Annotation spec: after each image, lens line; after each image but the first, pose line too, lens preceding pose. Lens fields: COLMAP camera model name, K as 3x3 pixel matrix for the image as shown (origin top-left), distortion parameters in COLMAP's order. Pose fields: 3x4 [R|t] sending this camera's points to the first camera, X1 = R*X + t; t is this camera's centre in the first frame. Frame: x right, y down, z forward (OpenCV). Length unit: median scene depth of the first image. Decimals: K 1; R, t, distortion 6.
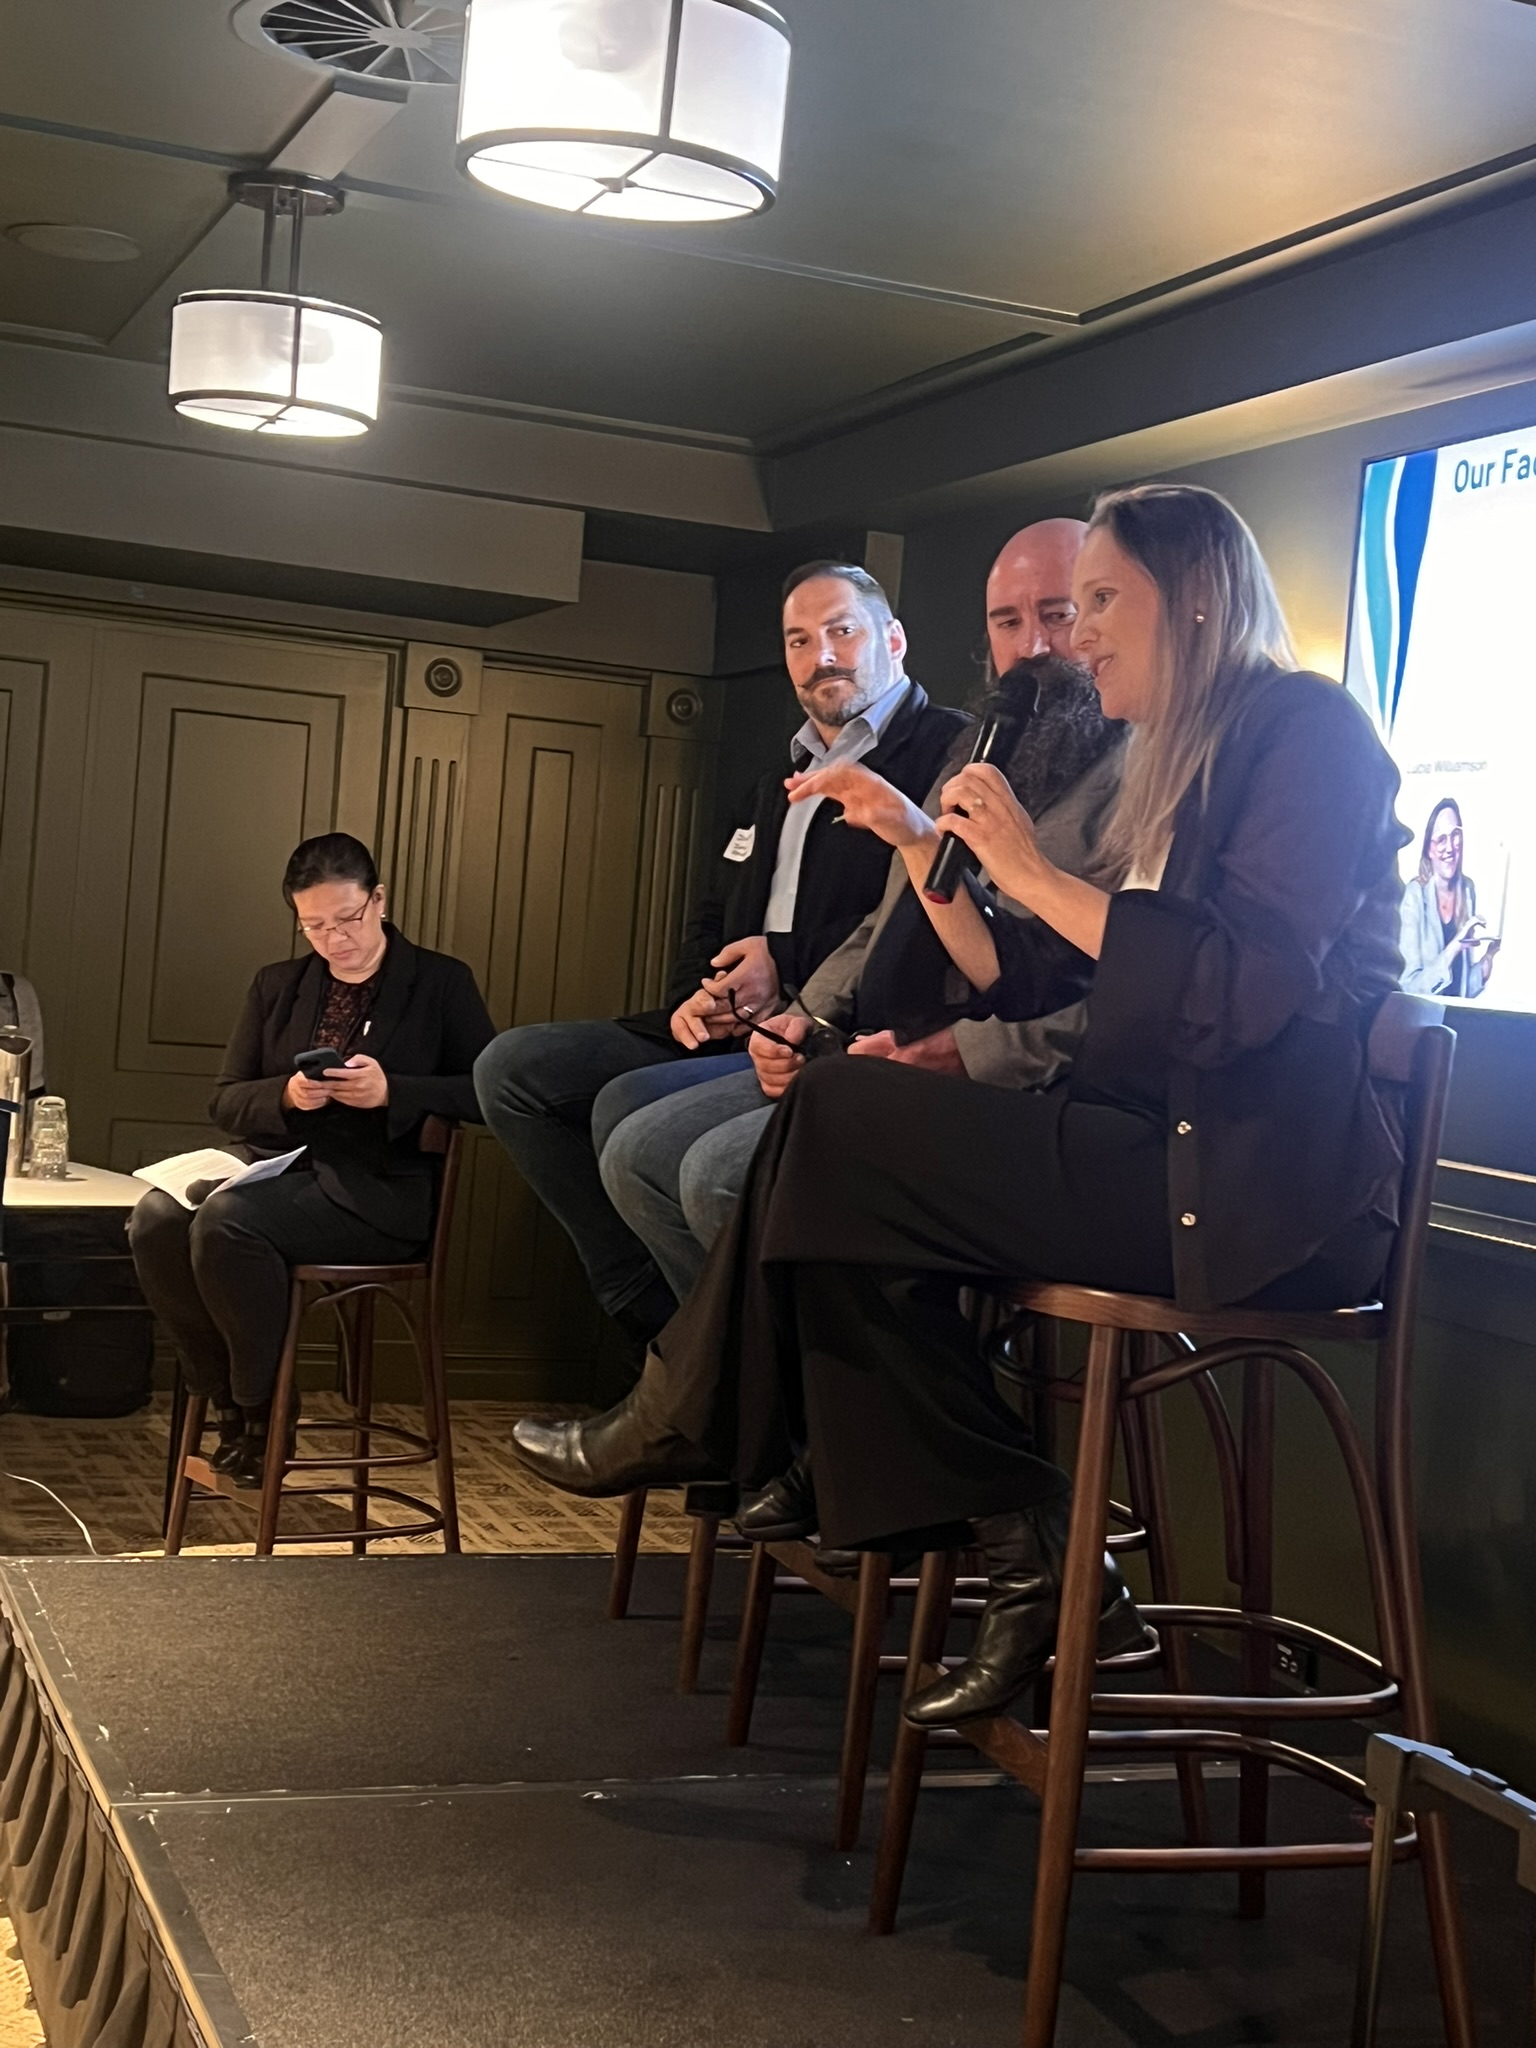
lens RADIAL K [[2816.4, 0, 767.6], [0, 2816.4, 1028.2], [0, 0, 1]] dist [0.128944, -0.357664]
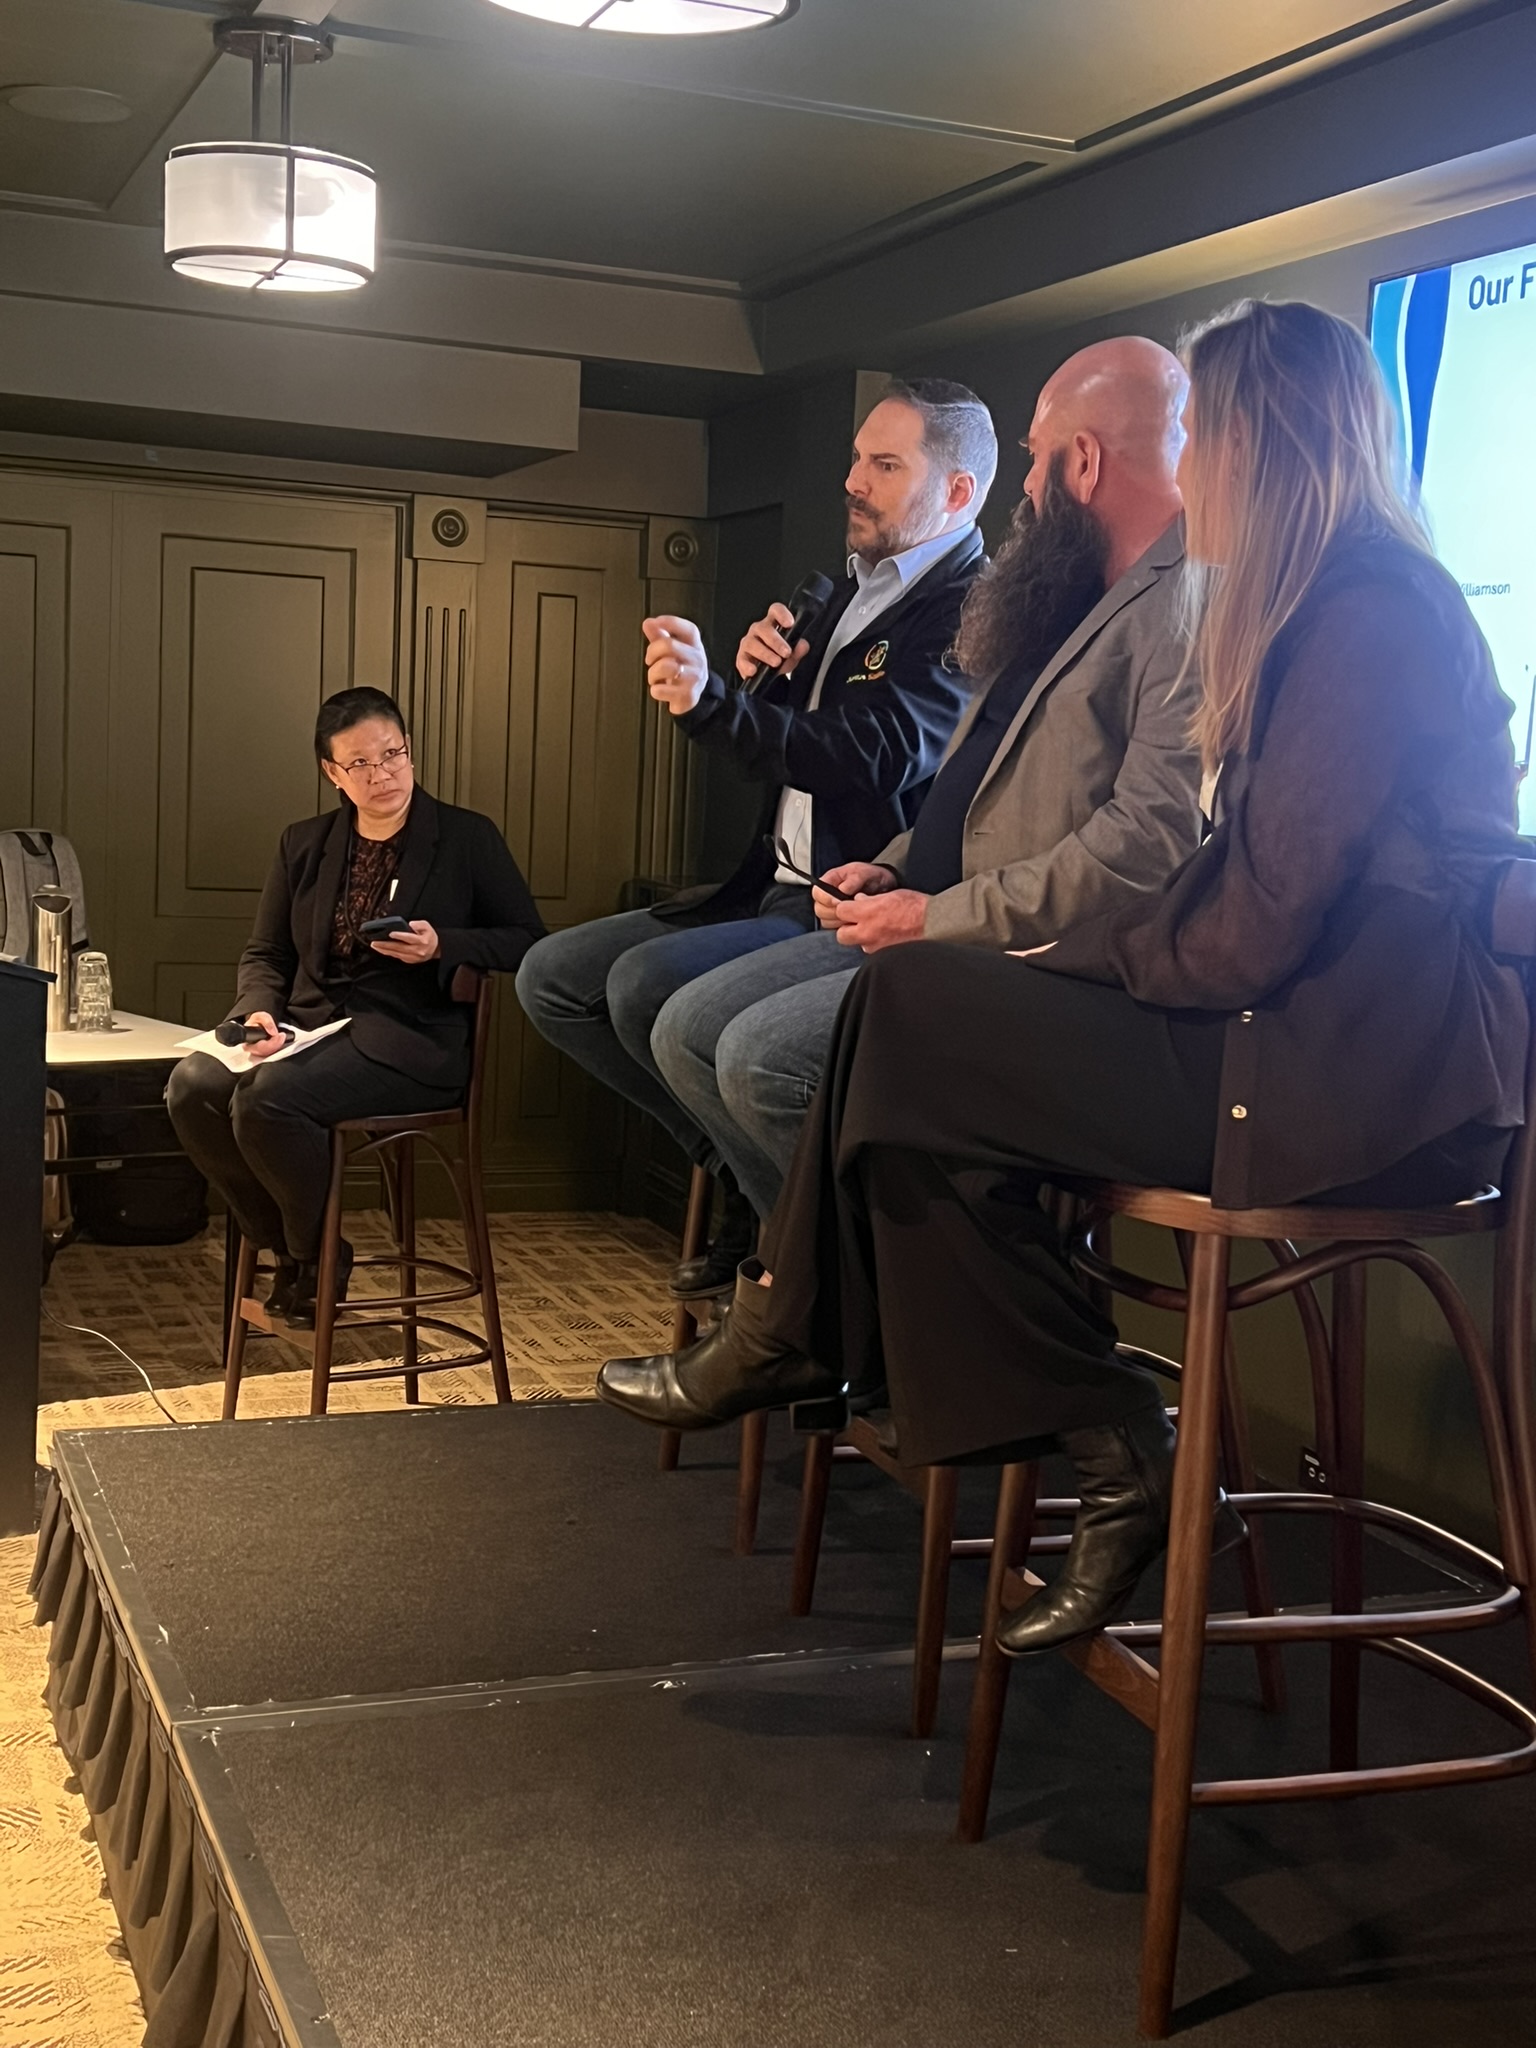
lens RADIAL K [[2501.0, 0, 768.0], [0, 2501.0, 1024.0], [0, 0, 1]] dist [0.086395, -0.199715]
pose [[0.999365, -0.035241, 0.005199, -0.015211], [0.034723, 0.996291, 0.078737, -0.018089], [-0.007954, -0.078506, 0.996882, 0.104868]]
